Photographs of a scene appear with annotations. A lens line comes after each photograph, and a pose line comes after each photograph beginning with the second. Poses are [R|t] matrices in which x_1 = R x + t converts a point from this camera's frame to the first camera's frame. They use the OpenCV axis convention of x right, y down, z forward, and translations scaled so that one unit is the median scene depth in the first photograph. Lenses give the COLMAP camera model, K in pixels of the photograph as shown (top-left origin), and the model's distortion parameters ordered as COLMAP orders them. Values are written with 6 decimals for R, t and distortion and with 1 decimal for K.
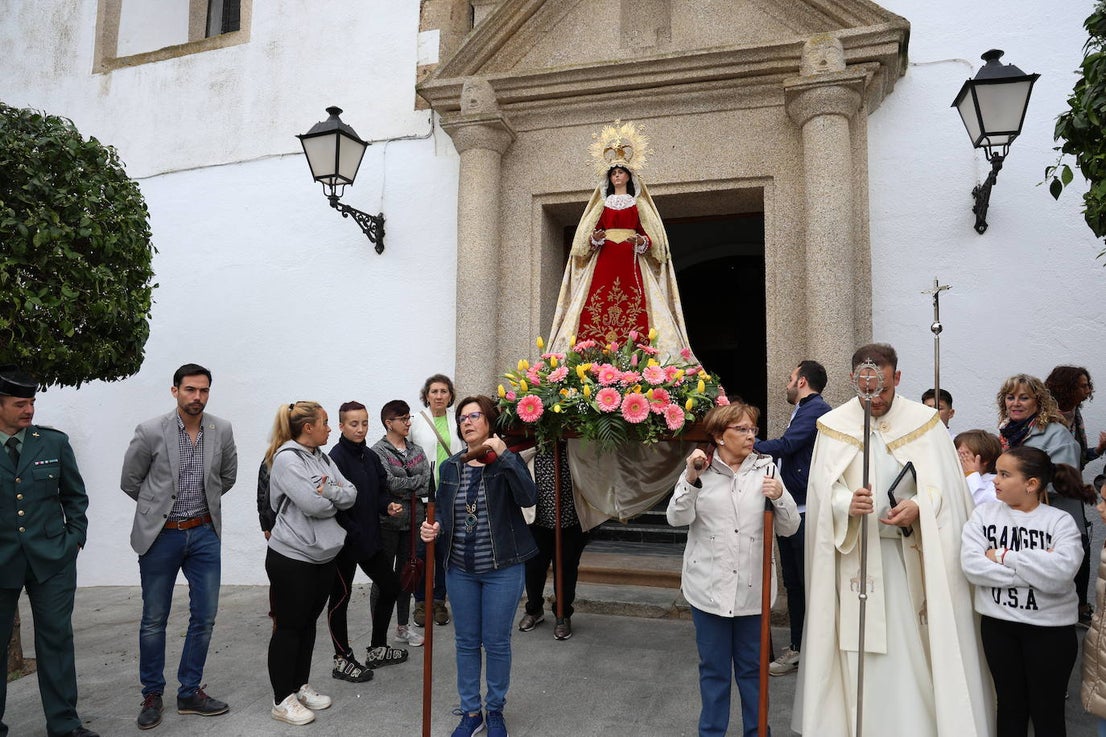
lens RADIAL K [[759.6, 0, 561.2], [0, 759.6, 367.3], [0, 0, 1]] dist [-0.073121, 0.040687]
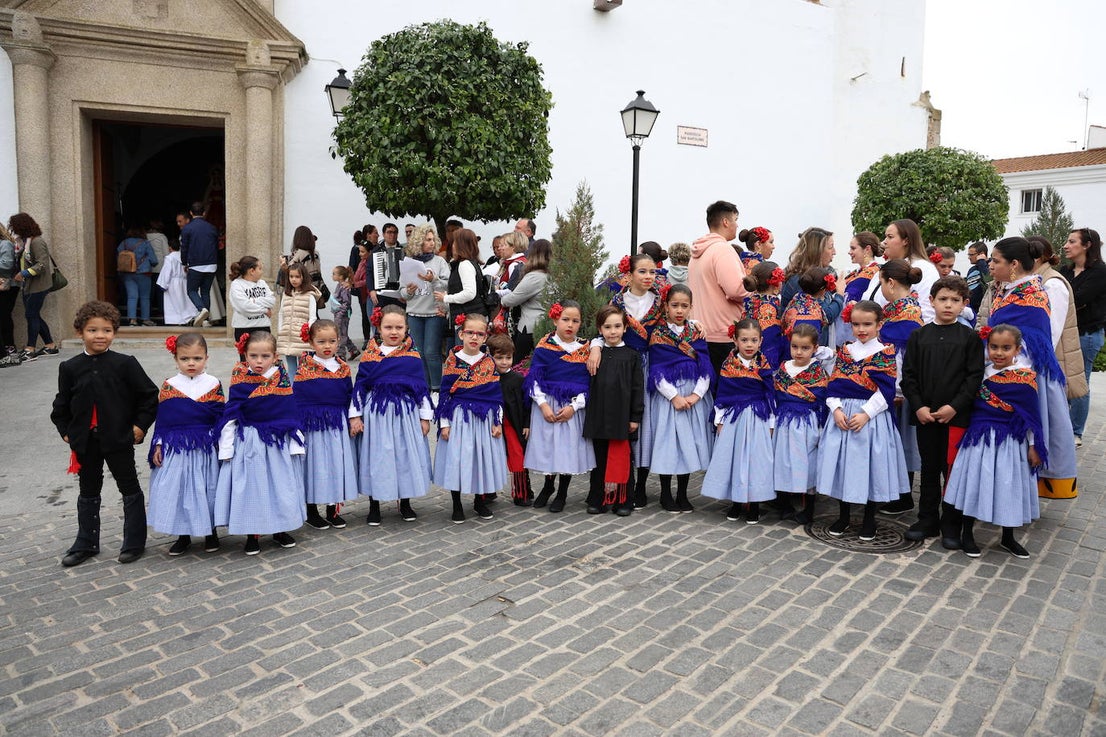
lens RADIAL K [[759.6, 0, 580.6], [0, 759.6, 371.4], [0, 0, 1]] dist [-0.073121, 0.040687]
pose [[0.802427, -0.052942, 0.594397, -0.140320], [-0.062291, 0.983184, 0.171663, -0.000418], [-0.593490, -0.174773, 0.785636, -1.011134]]
